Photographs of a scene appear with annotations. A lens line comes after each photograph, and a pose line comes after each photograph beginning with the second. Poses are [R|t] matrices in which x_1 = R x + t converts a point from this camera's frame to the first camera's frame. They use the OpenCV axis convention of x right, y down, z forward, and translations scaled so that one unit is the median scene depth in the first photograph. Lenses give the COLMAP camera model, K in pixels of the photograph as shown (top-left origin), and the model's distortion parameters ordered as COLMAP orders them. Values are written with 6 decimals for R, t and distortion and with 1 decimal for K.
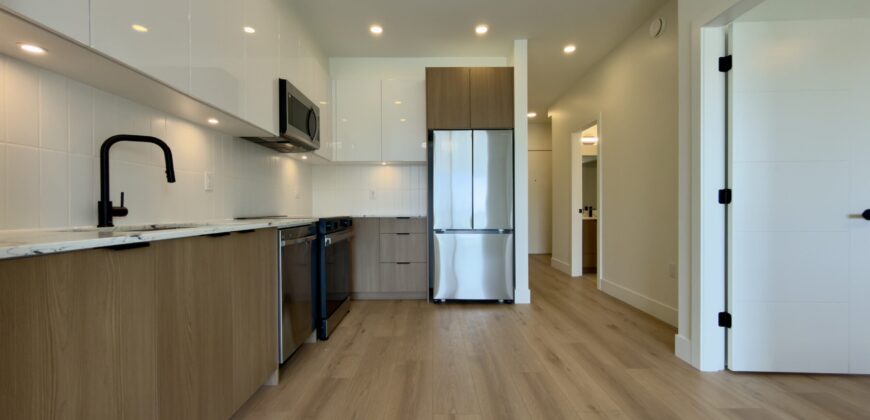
lens RADIAL K [[347.8, 0, 435.0], [0, 347.8, 210.0], [0, 0, 1]] dist [-0.001296, -0.000205]
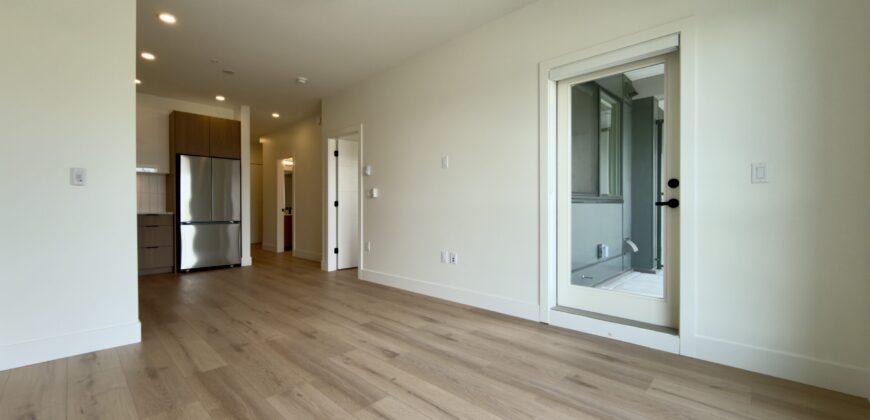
lens RADIAL K [[347.8, 0, 435.0], [0, 347.8, 210.0], [0, 0, 1]] dist [-0.001296, -0.000205]
pose [[0.696463, 0.000884, 0.717592, -0.312108], [0.000505, 0.999998, -0.001723, 0.007737], [-0.717592, 0.001562, 0.696462, -0.798538]]
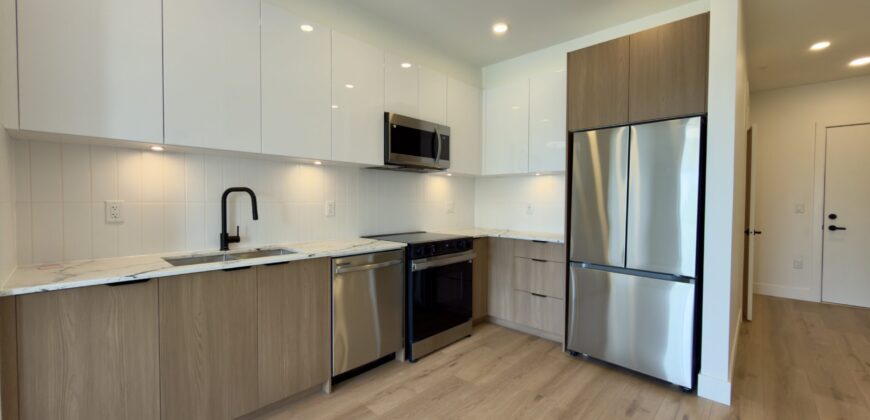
lens RADIAL K [[347.8, 0, 435.0], [0, 347.8, 210.0], [0, 0, 1]] dist [-0.001296, -0.000205]
pose [[0.725168, 0.028226, -0.687993, 0.311920], [-0.013864, 0.999555, 0.026396, -0.074913], [0.688432, -0.009603, 0.725237, 0.228242]]
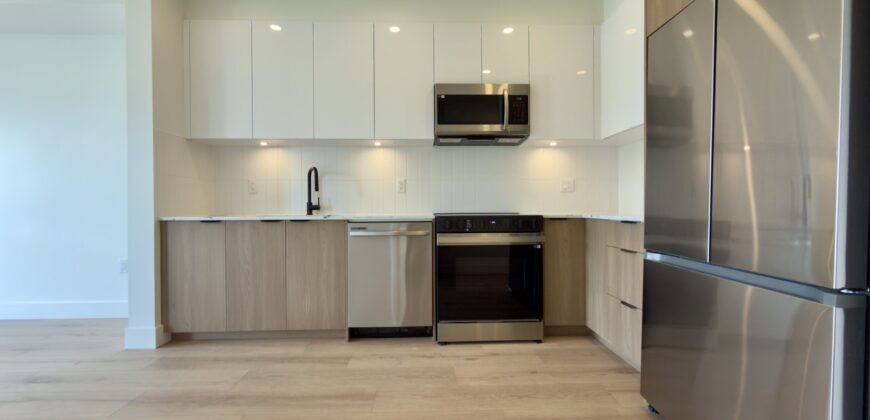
lens RADIAL K [[347.8, 0, 435.0], [0, 347.8, 210.0], [0, 0, 1]] dist [-0.001296, -0.000205]
pose [[0.024260, 0.012097, -0.999632, 0.463063], [-0.000049, 0.999927, 0.012099, -0.002568], [0.999706, -0.000245, 0.024259, 0.711788]]
